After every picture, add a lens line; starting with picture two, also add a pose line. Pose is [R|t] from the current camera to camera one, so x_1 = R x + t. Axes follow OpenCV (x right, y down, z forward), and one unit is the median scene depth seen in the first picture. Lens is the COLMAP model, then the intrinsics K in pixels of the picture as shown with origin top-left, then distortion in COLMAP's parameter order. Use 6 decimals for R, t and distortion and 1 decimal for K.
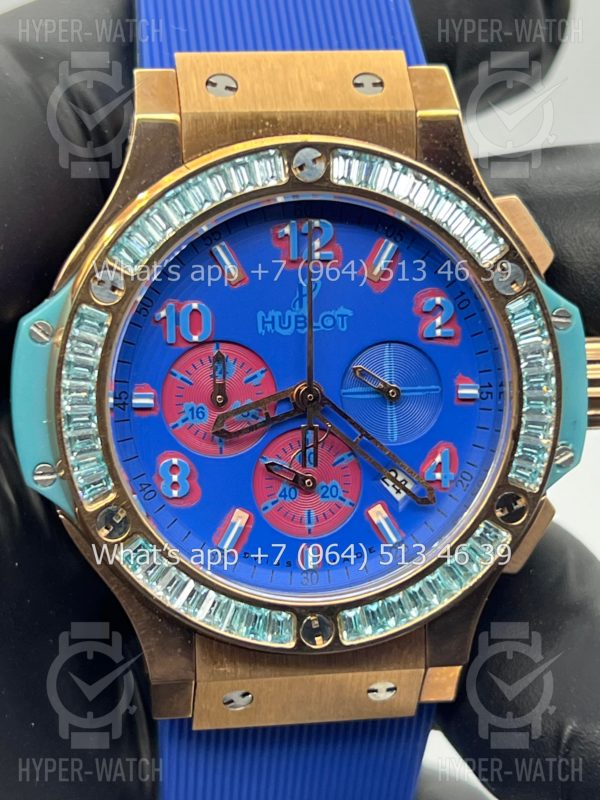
lens RADIAL K [[1900.7, 0, 293.3], [0, 1900.7, 400.9], [0, 0, 1]] dist [0.236887, 0.000000]
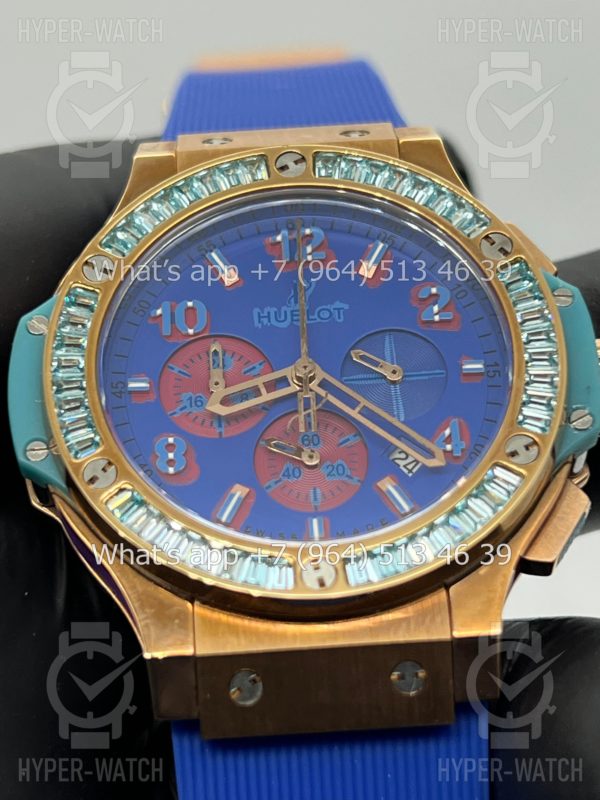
lens RADIAL K [[1900.7, 0, 297.8], [0, 1900.7, 399.3], [0, 0, 1]] dist [0.236887, 0.000000]
pose [[0.985601, -0.114012, -0.124869, 0.125269], [0.028513, 0.839971, -0.541882, 0.541725], [0.166667, 0.530519, 0.831127, 0.187873]]
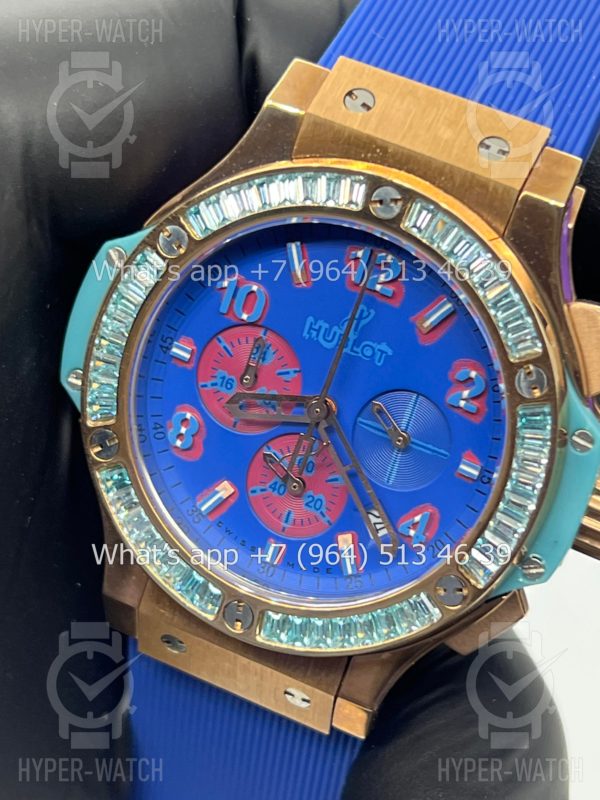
lens RADIAL K [[1900.7, 0, 310.4], [0, 1900.7, 410.1], [0, 0, 1]] dist [0.236887, 0.000000]
pose [[0.845565, 0.398184, -0.355625, 0.372063], [-0.372571, 0.917211, 0.141121, -0.146770], [0.382375, 0.013169, 0.923913, 0.038666]]
